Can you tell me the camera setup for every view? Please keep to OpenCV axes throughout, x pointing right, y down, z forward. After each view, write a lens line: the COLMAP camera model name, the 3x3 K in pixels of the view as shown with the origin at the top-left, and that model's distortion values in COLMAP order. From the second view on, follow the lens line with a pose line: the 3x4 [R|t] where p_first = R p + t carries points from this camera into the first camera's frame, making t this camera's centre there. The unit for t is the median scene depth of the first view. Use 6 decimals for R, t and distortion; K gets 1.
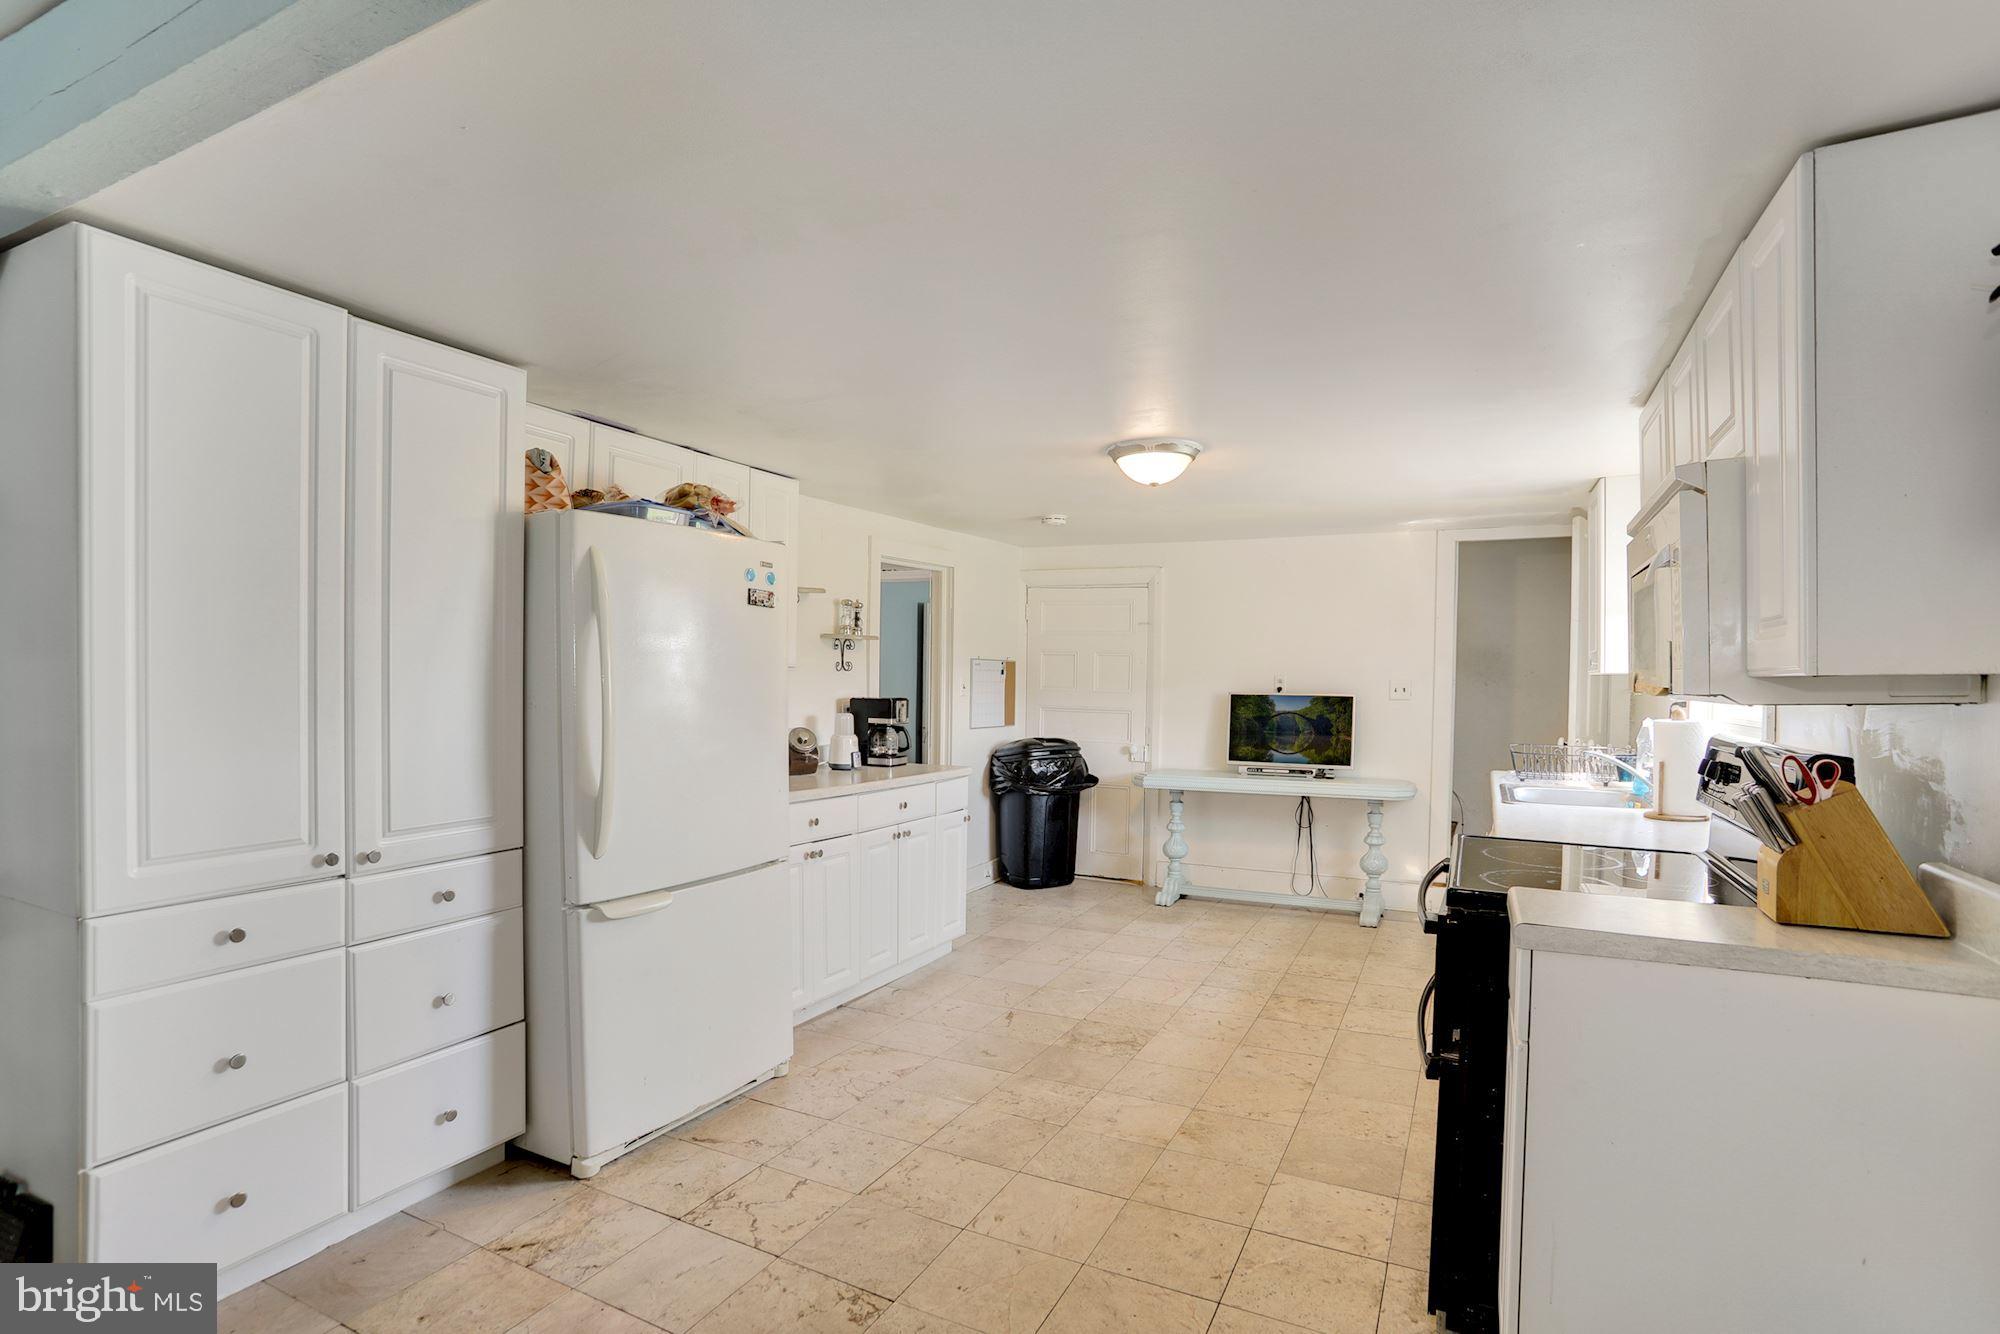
lens RADIAL K [[969.9, 0, 999.7], [0, 969.9, 668.1], [0, 0, 1]] dist [-0.036220, 0.001366]
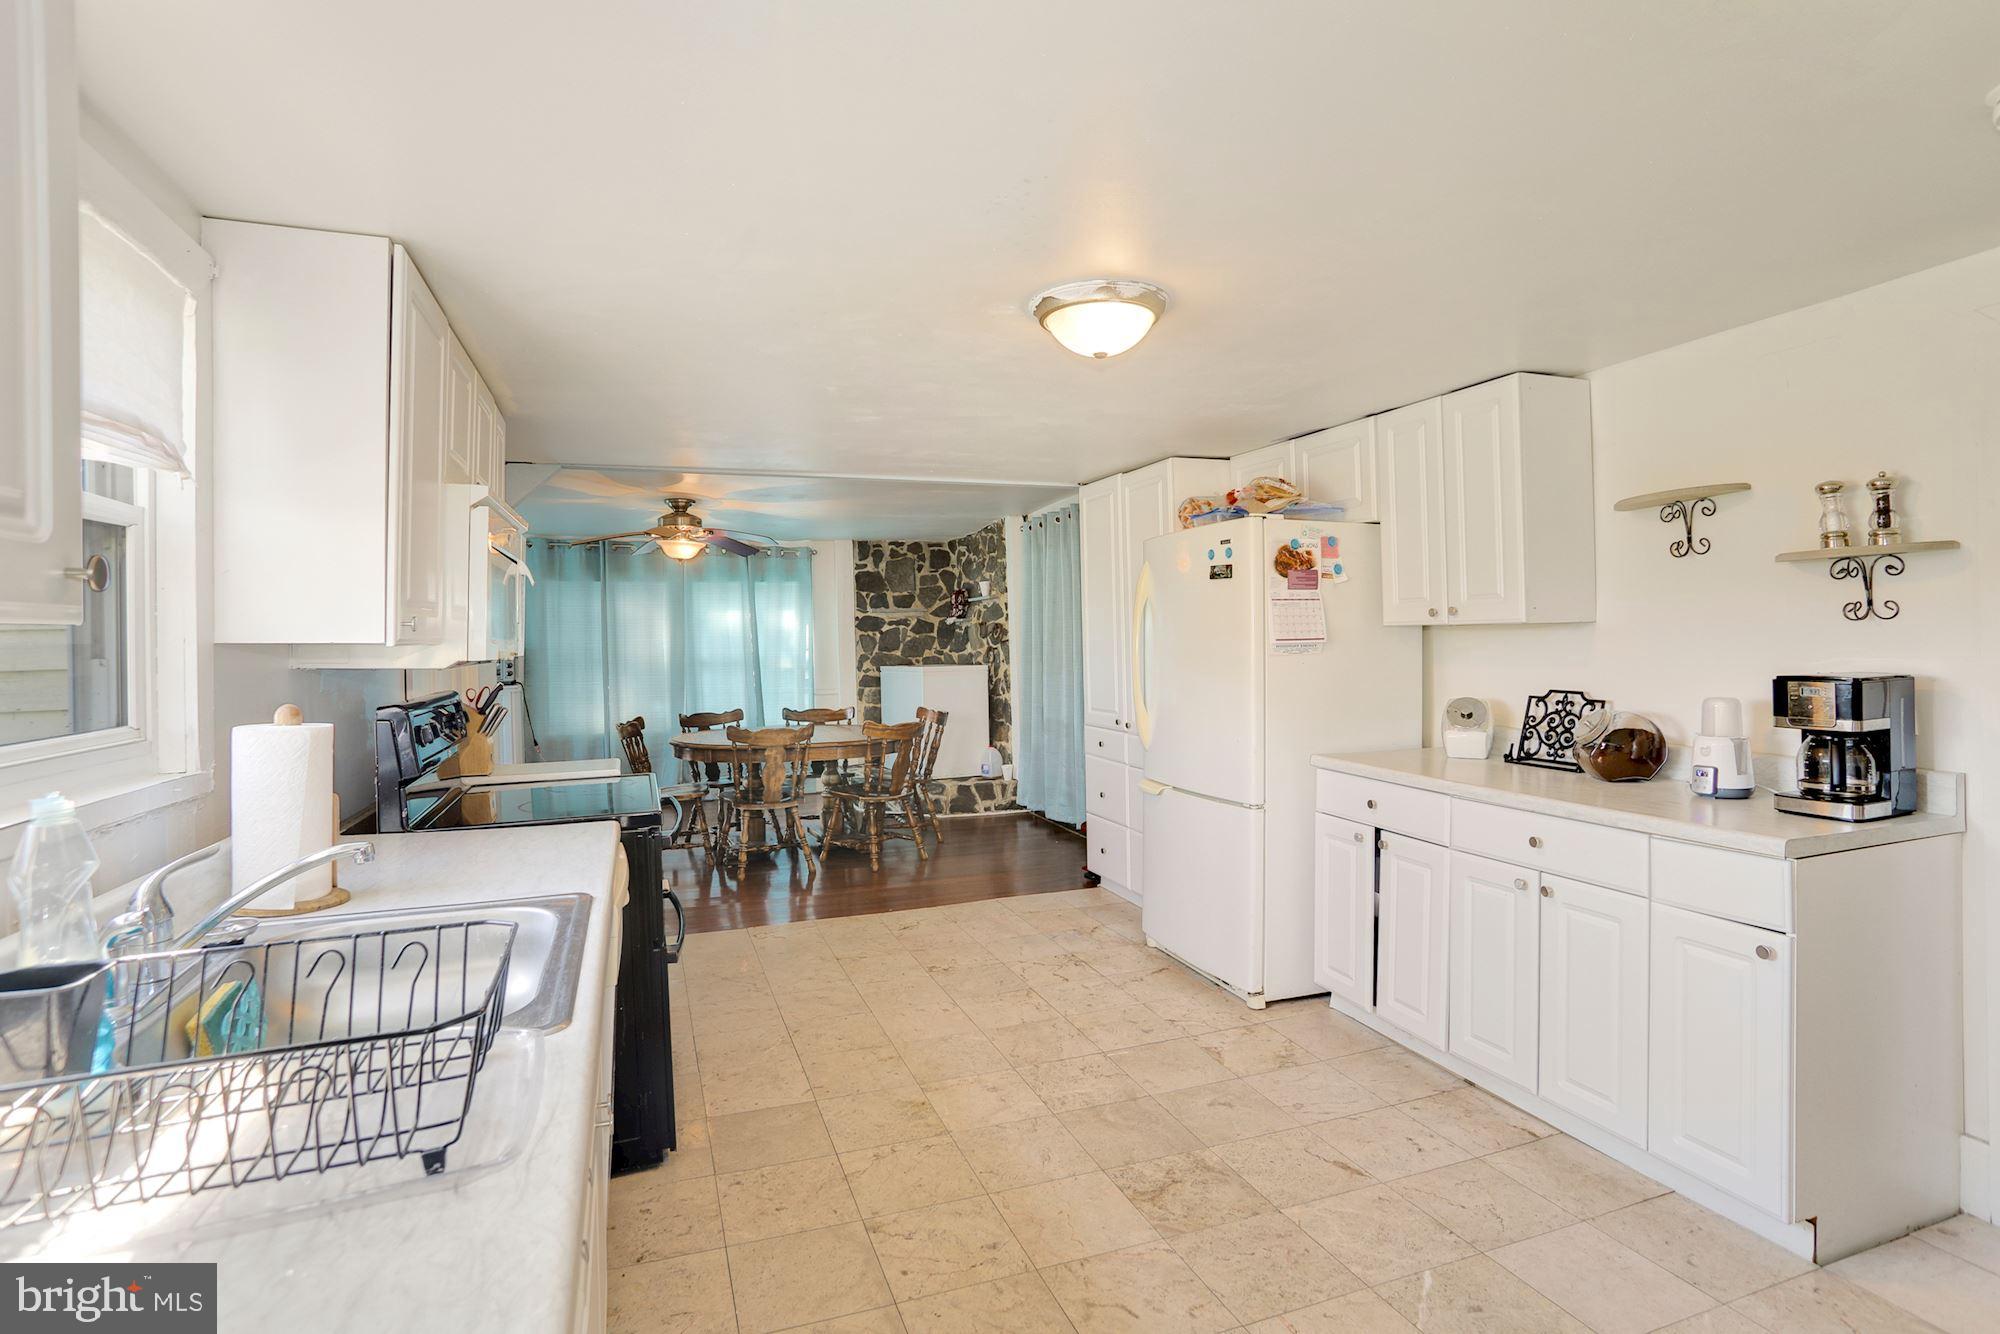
lens RADIAL K [[969.9, 0, 990.6], [0, 969.9, 655.0], [0, 0, 1]] dist [-0.036220, 0.001366]
pose [[-0.683709, 0.008192, -0.729709, 0.780198], [0.012602, 0.999920, -0.000581, 0.024531], [0.729646, -0.009593, -0.683758, 1.569495]]
